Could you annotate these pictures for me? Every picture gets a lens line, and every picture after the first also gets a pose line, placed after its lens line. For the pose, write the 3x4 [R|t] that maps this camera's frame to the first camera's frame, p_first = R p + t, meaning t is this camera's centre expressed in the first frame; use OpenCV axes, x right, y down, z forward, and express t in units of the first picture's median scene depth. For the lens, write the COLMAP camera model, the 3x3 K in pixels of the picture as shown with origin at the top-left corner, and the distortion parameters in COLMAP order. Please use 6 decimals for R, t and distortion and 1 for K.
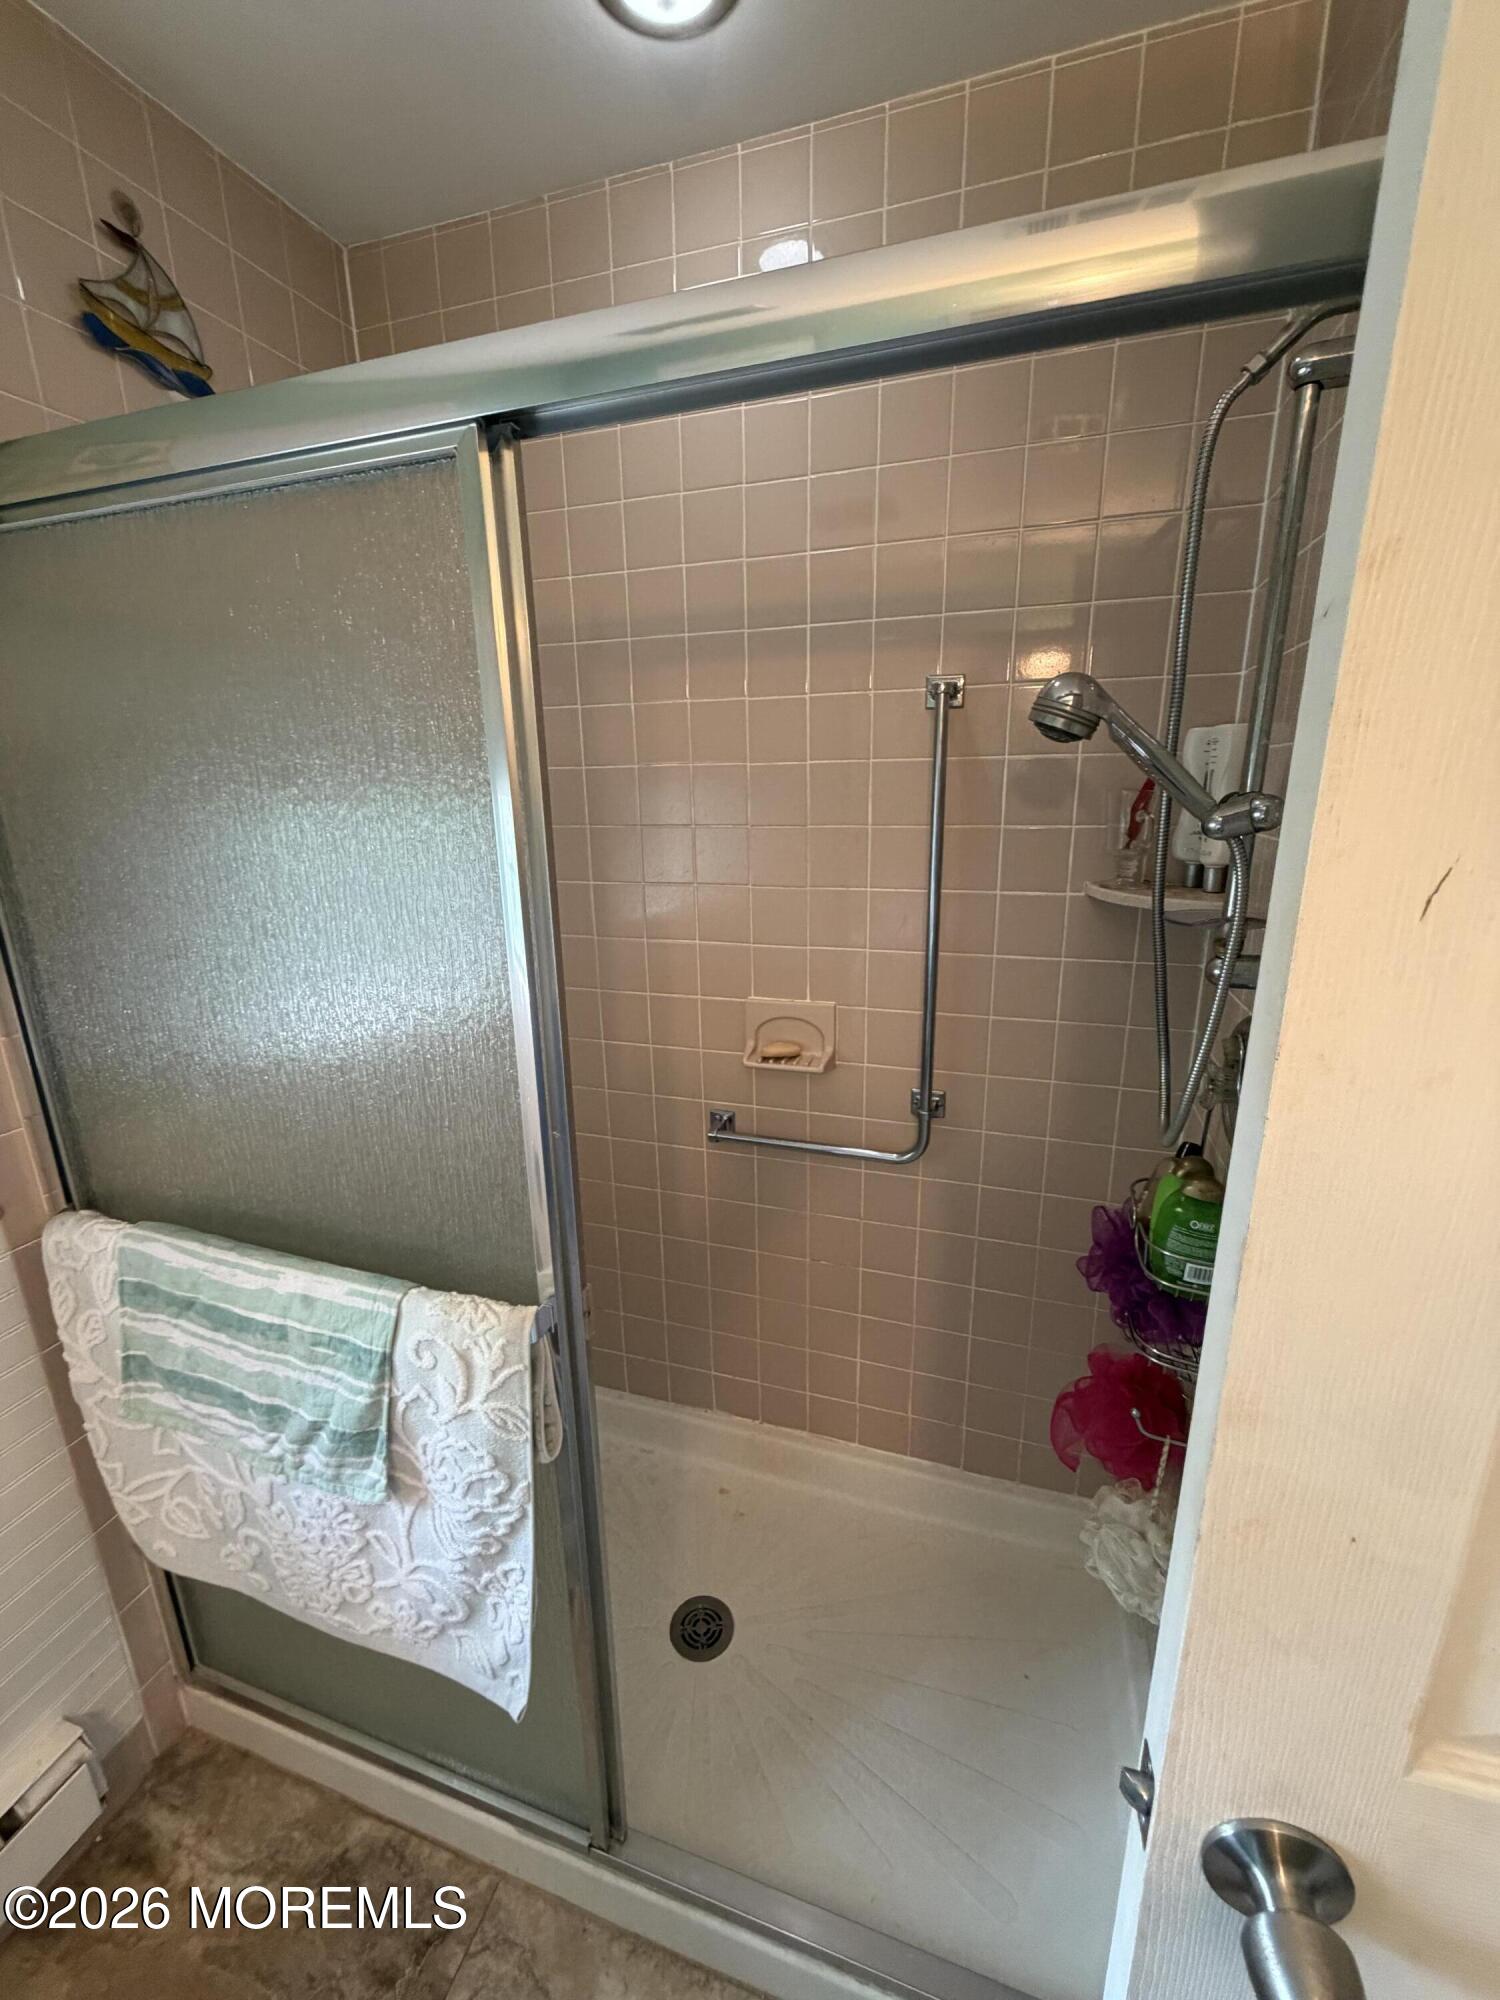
lens RADIAL K [[795.8, 0, 746.9], [0, 795.8, 995.0], [0, 0, 1]] dist [-0.000254, -0.000146]
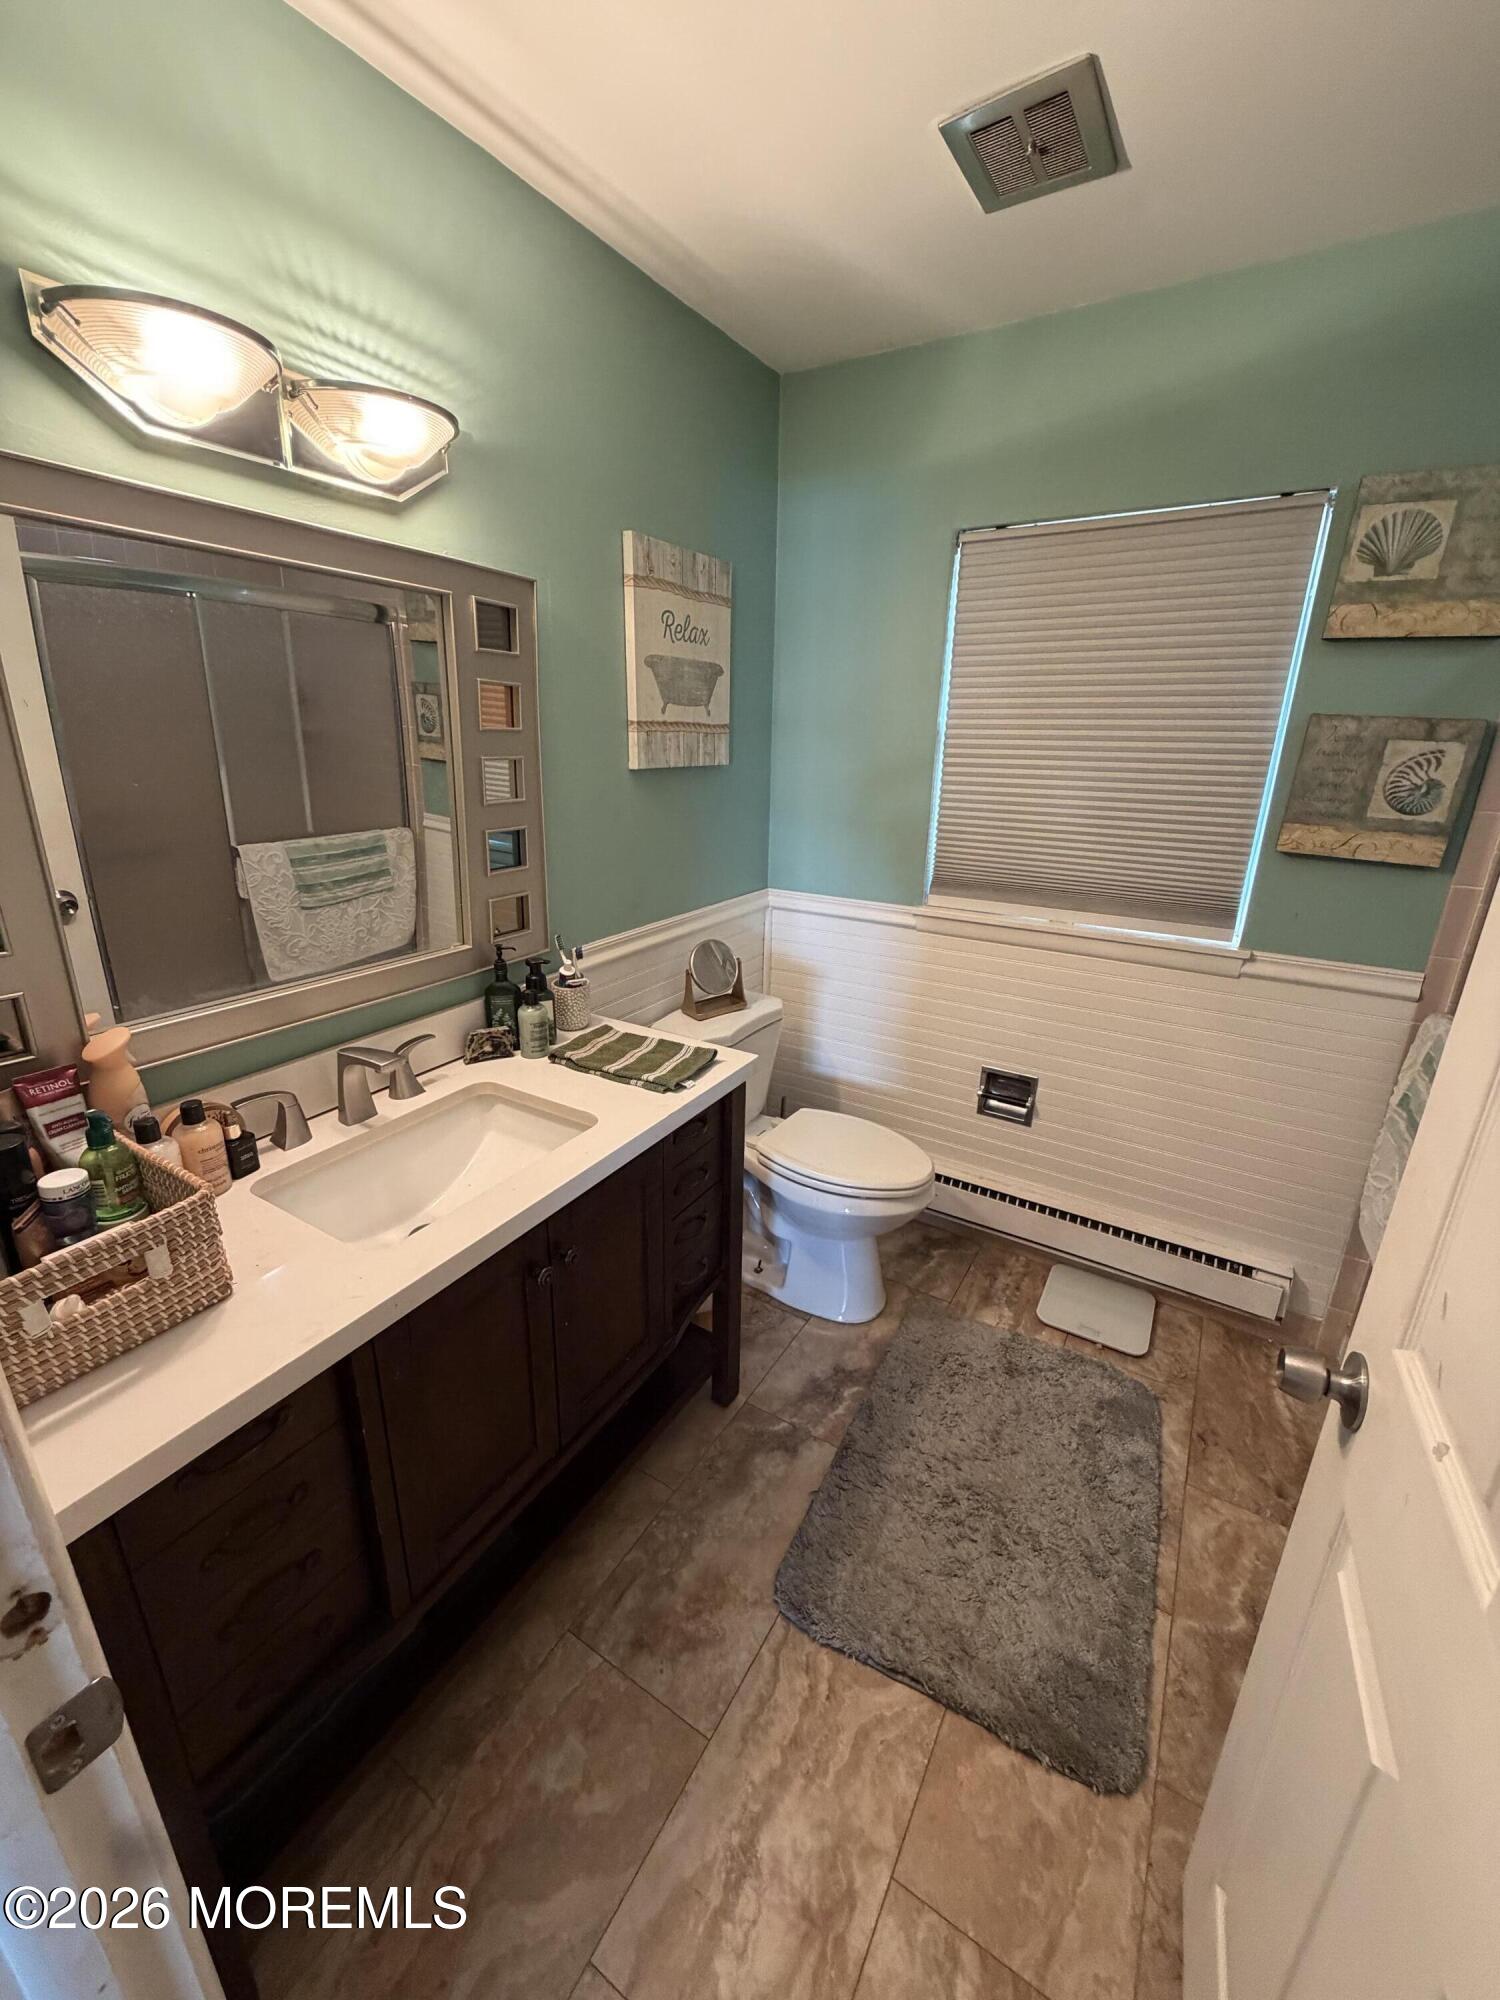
lens RADIAL K [[795.8, 0, 750.4], [0, 795.8, 994.1], [0, 0, 1]] dist [0.000092, -0.000188]
pose [[-0.227790, 0.321427, -0.919128, 1.118416], [-0.264985, 0.887854, 0.376163, -0.000907], [0.936960, 0.329242, -0.117071, -0.191421]]
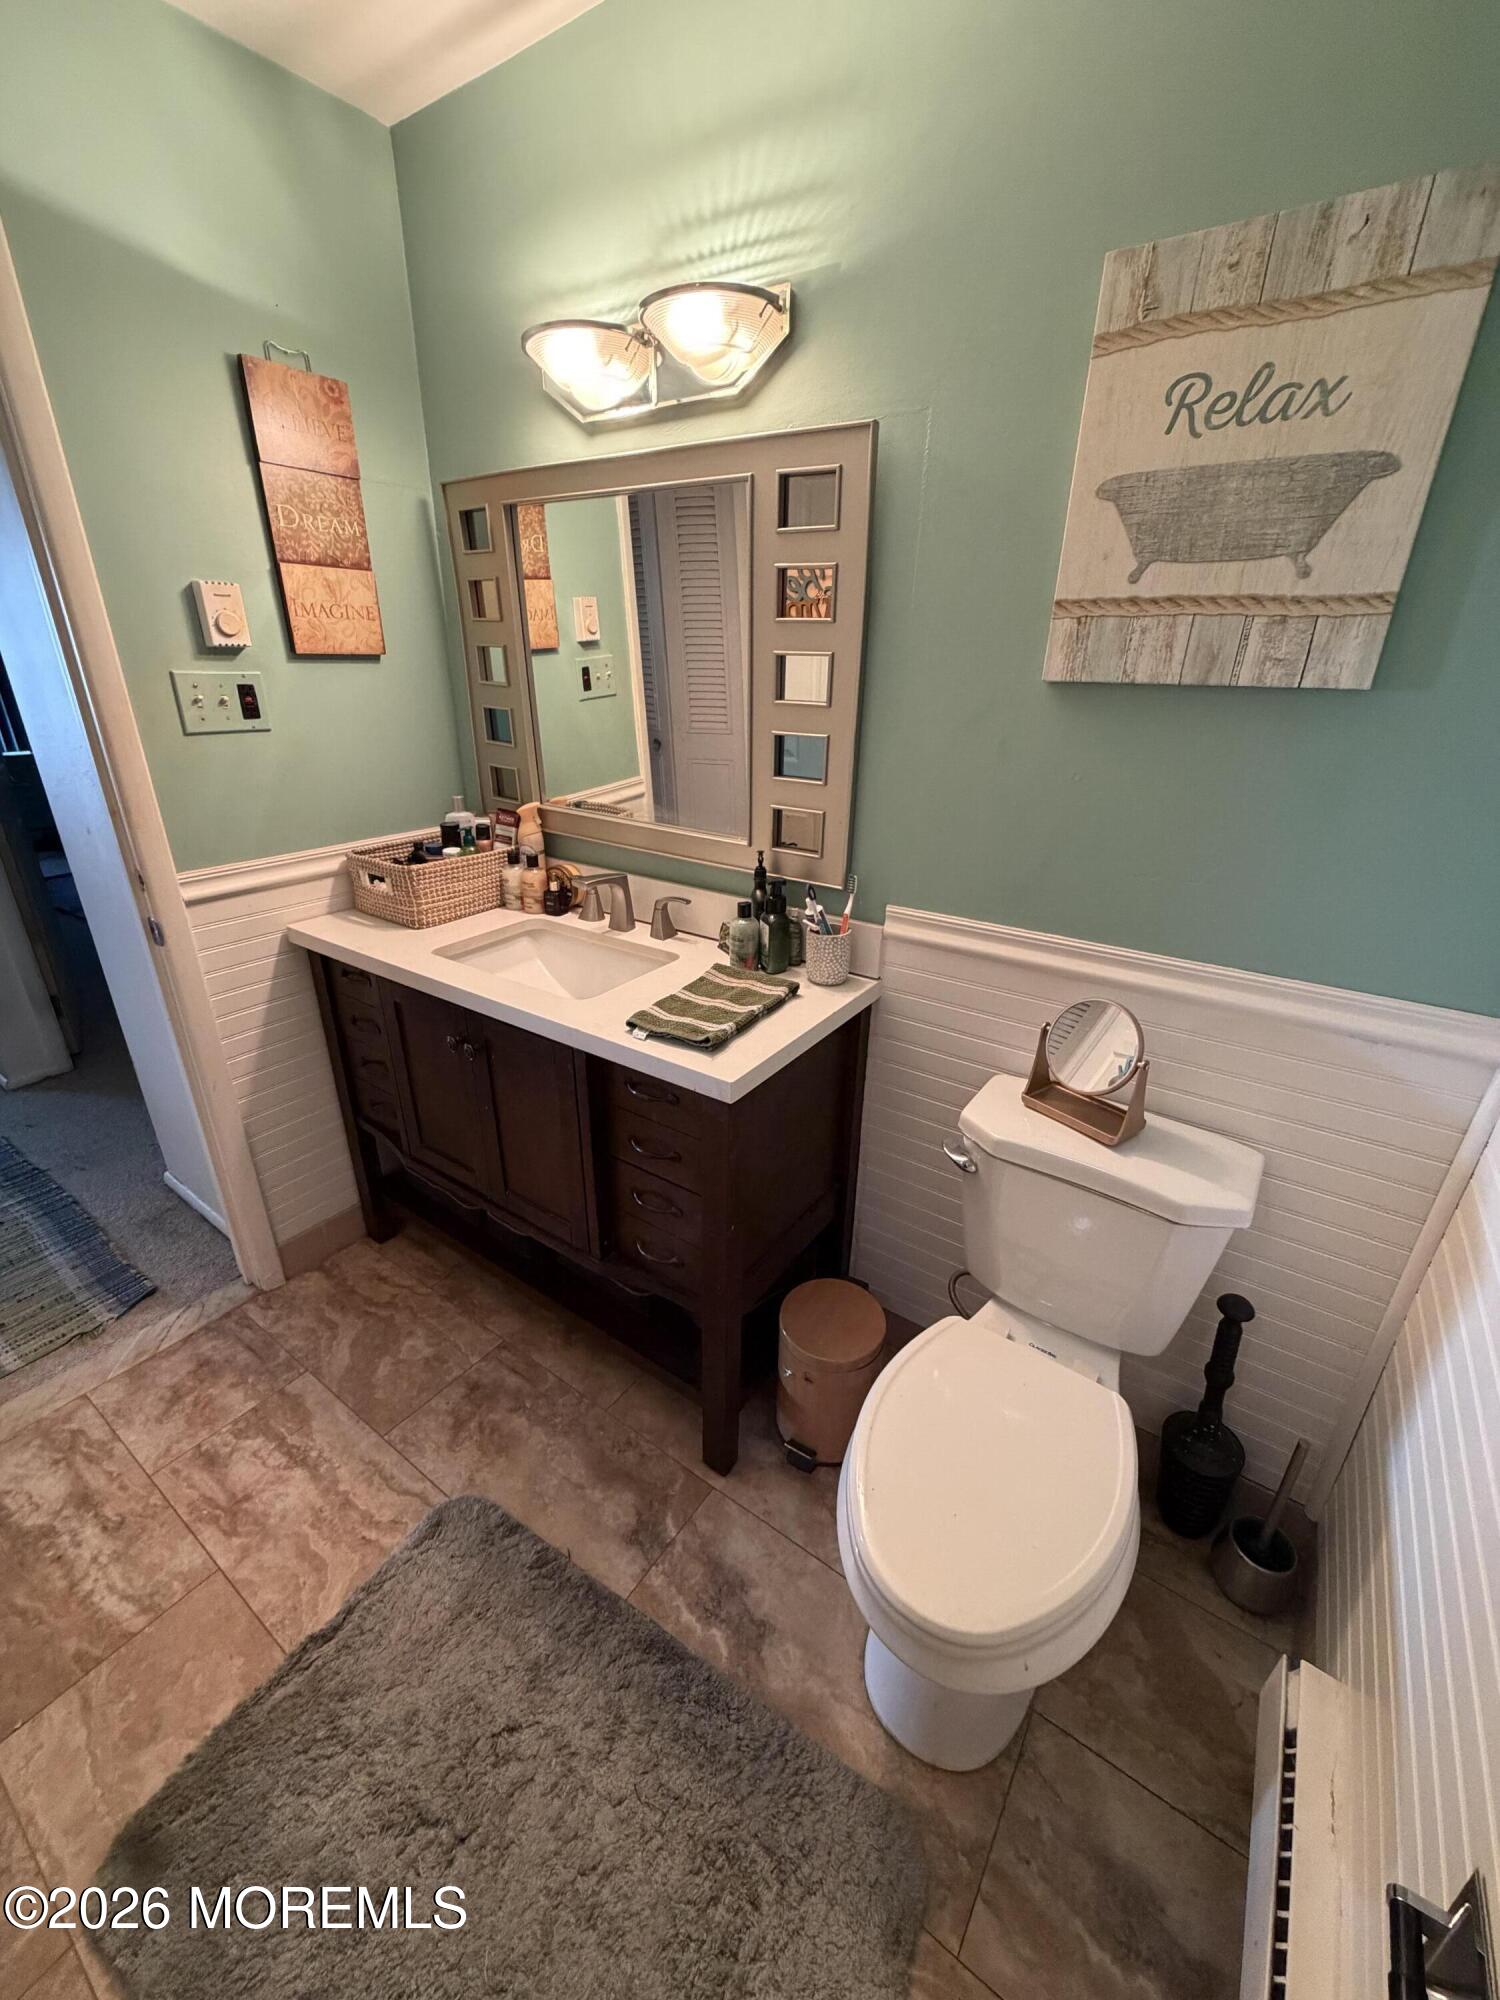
lens RADIAL K [[795.8, 0, 746.9], [0, 795.8, 995.0], [0, 0, 1]] dist [-0.000254, -0.000146]
pose [[-0.957524, -0.109003, 0.266956, -0.867239], [0.076073, 0.797506, 0.598496, -0.071717], [-0.278136, 0.593382, -0.755339, 0.534876]]
